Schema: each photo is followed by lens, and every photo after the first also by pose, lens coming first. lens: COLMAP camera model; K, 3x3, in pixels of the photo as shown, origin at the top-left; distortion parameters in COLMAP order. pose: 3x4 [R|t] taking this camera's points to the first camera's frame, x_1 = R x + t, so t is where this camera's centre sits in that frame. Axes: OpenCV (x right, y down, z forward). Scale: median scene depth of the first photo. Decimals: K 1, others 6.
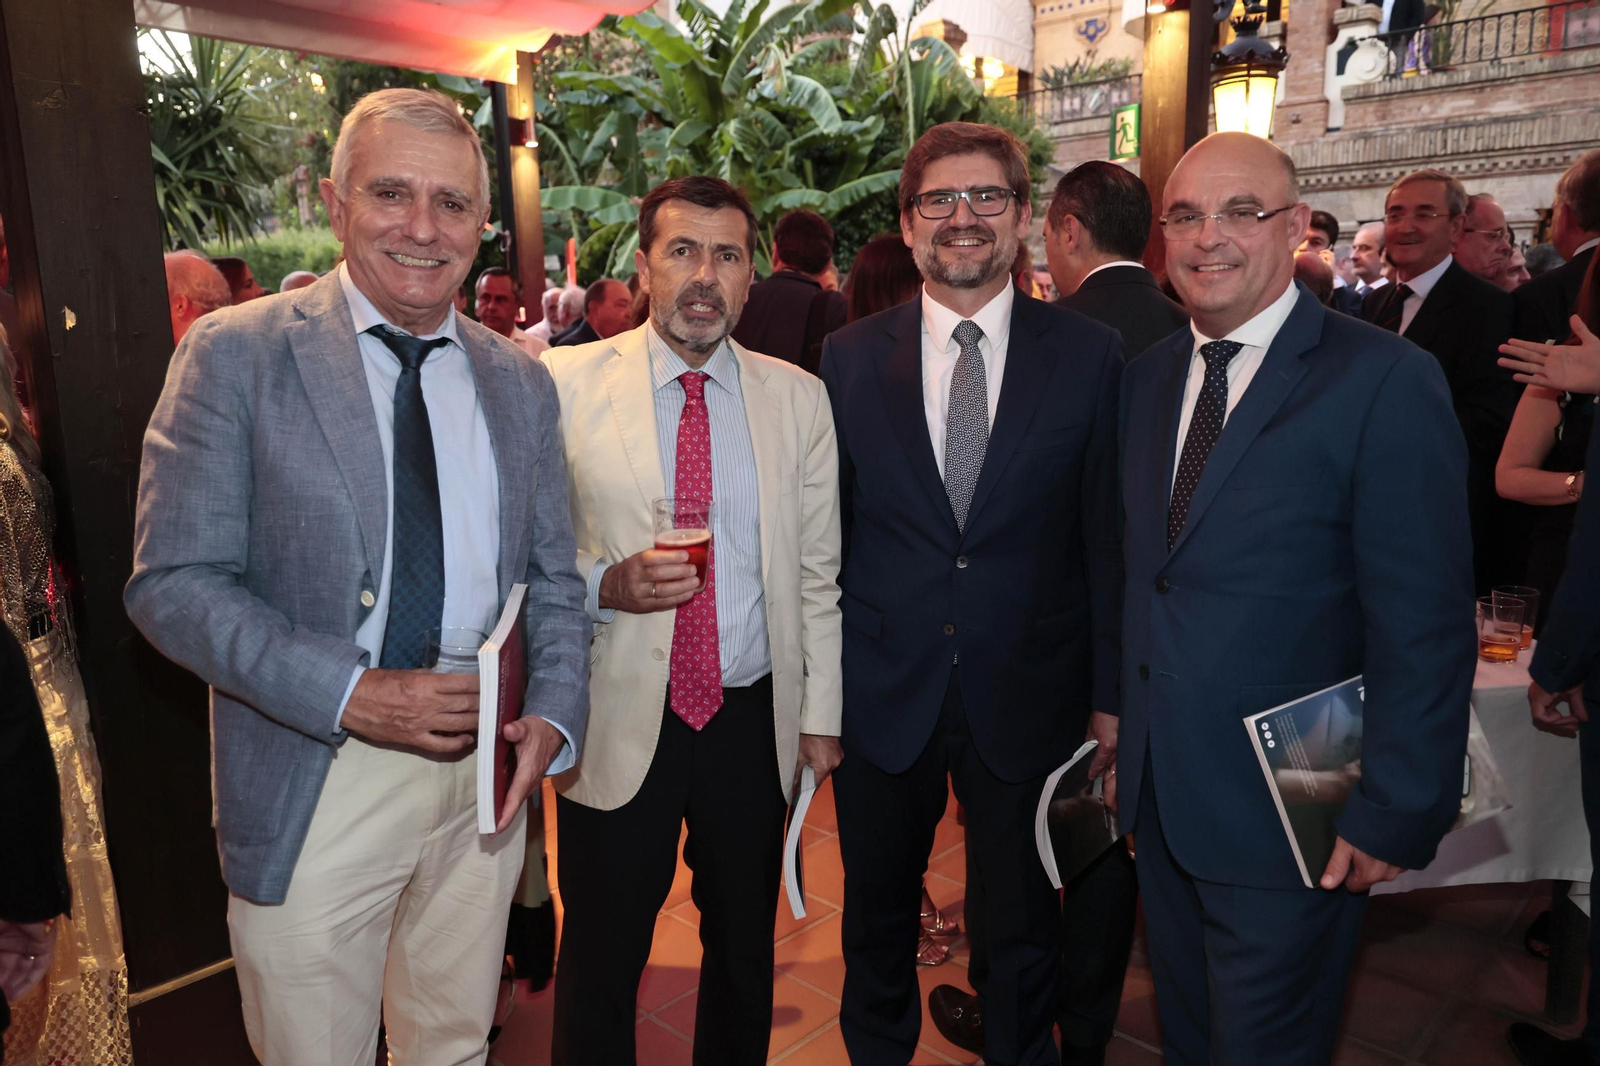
lens RADIAL K [[1180.6, 0, 801.2], [0, 1180.6, 530.9], [0, 0, 1]] dist [-0.004843, -0.001272]
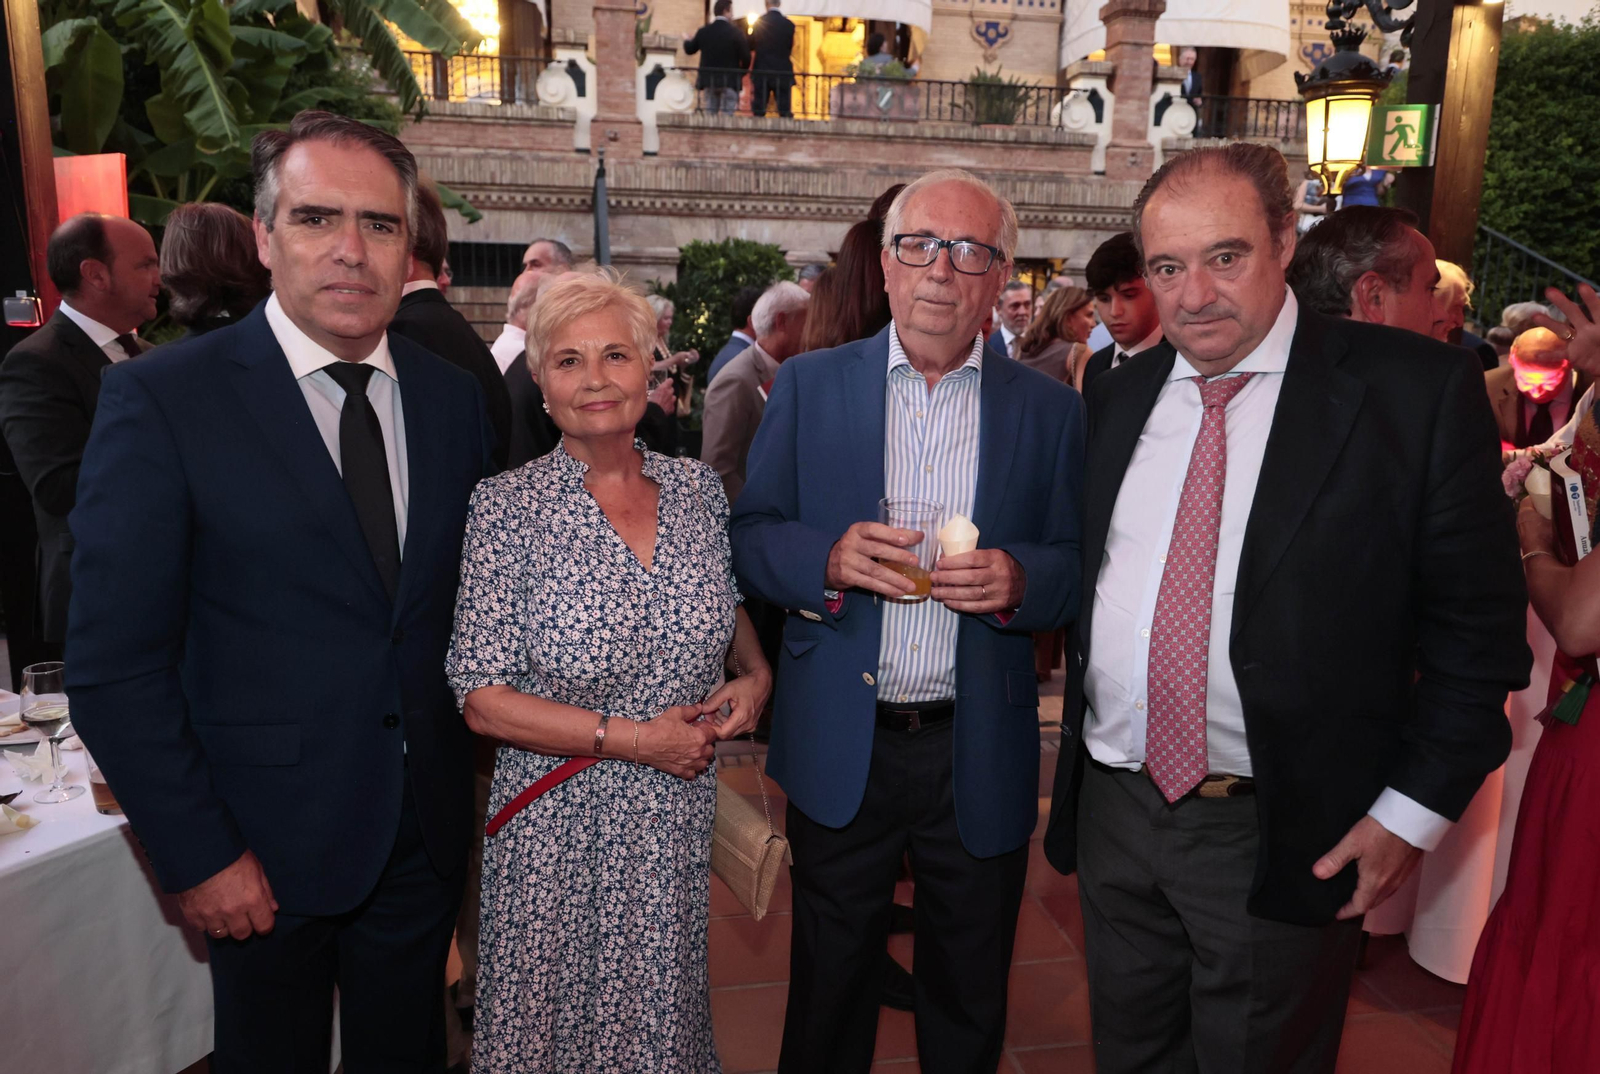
lens RADIAL K [[1244.5, 0, 801.2], [0, 1244.5, 536.9], [0, 0, 1]] dist [-0.009195, -0.001150]
pose [[0.563554, -0.105050, 0.819372, -0.390517], [0.121970, 0.991591, 0.043241, -0.052901], [-0.817025, 0.075570, 0.571628, 0.340144]]
